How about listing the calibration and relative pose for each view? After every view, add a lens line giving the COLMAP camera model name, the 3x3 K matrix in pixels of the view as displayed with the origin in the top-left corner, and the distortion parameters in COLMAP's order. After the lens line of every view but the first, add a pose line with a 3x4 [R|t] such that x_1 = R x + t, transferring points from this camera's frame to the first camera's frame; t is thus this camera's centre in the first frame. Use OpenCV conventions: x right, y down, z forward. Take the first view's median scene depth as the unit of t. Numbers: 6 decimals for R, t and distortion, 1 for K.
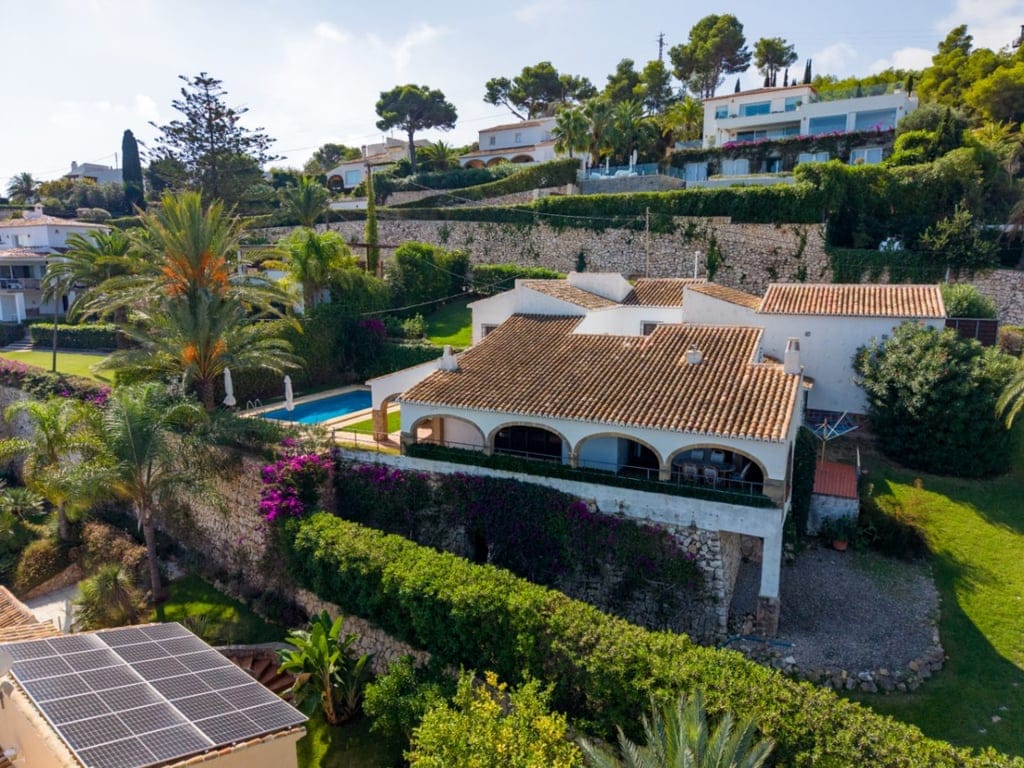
lens RADIAL K [[676.8, 0, 527.2], [0, 676.8, 382.3], [0, 0, 1]] dist [0.032603, -0.028750]
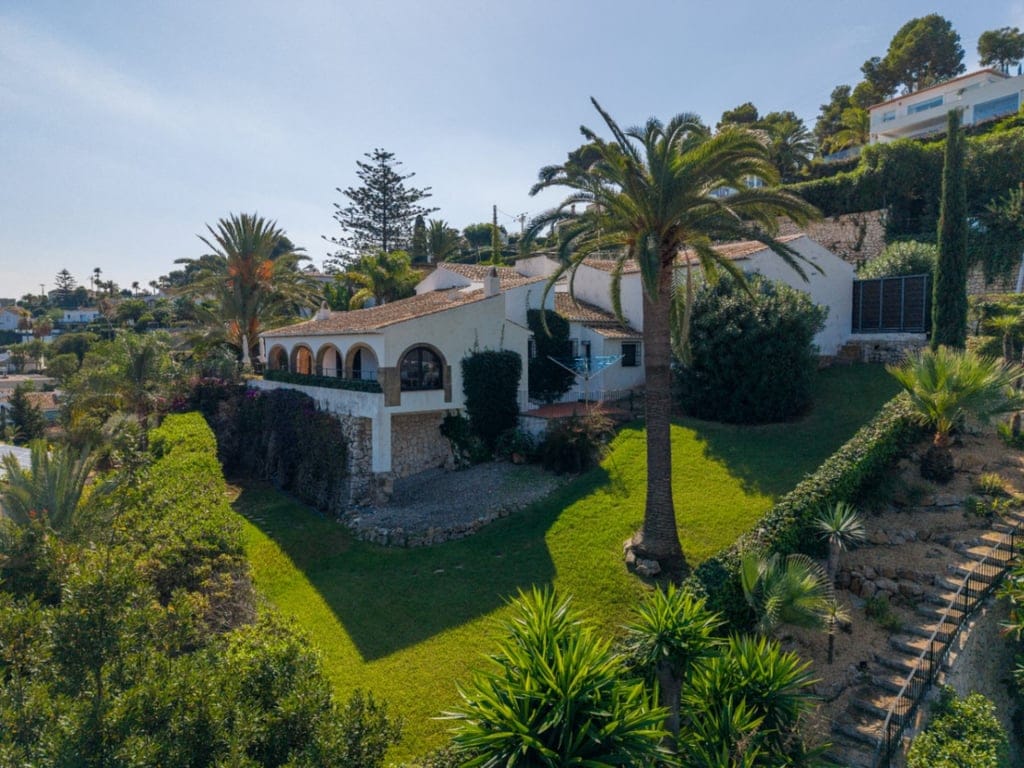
lens RADIAL K [[676.8, 0, 527.2], [0, 676.8, 382.3], [0, 0, 1]] dist [0.032603, -0.028750]
pose [[0.883504, 0.019682, -0.468011, 0.407789], [-0.070439, 0.993338, -0.091199, 0.092234], [0.463098, 0.113541, 0.879004, 0.036819]]
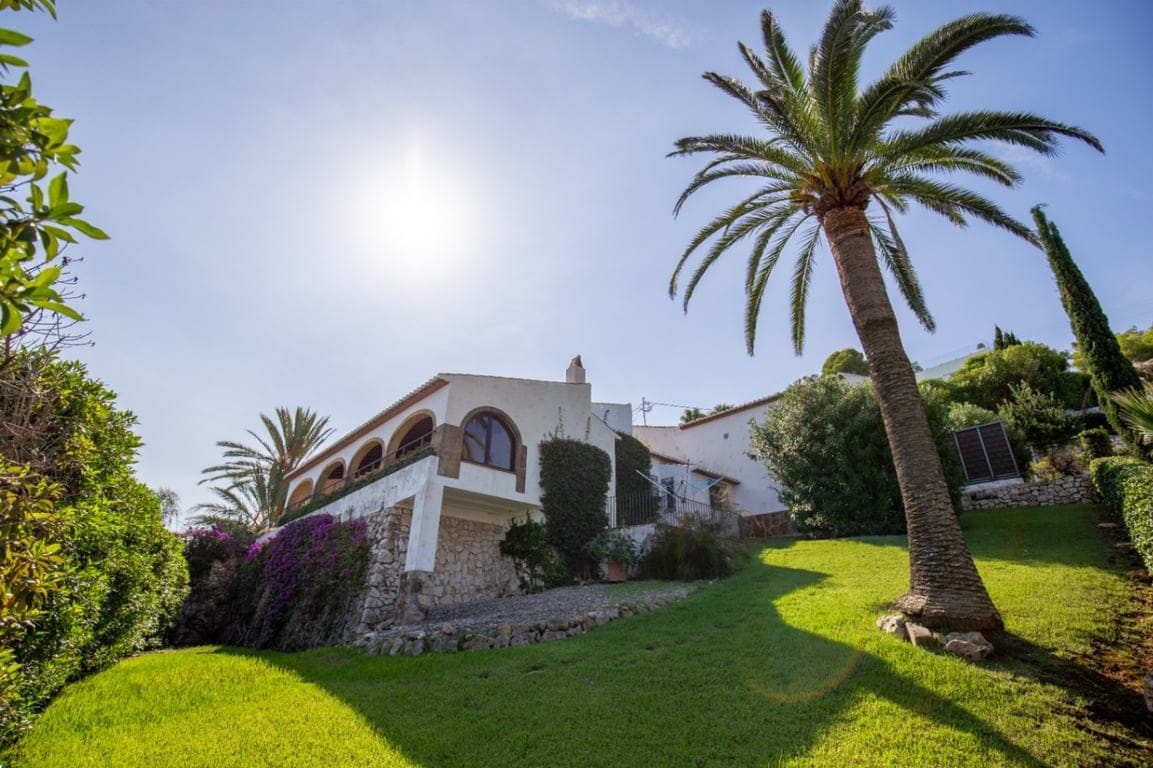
lens RADIAL K [[546.2, 0, 578.4], [0, 546.2, 380.0], [0, 0, 1]] dist [-0.040090, 0.006840]
pose [[0.921738, -0.159769, -0.353374, 0.282686], [-0.075829, 0.819357, -0.568246, 0.171267], [0.380328, 0.550570, 0.743118, 0.188823]]
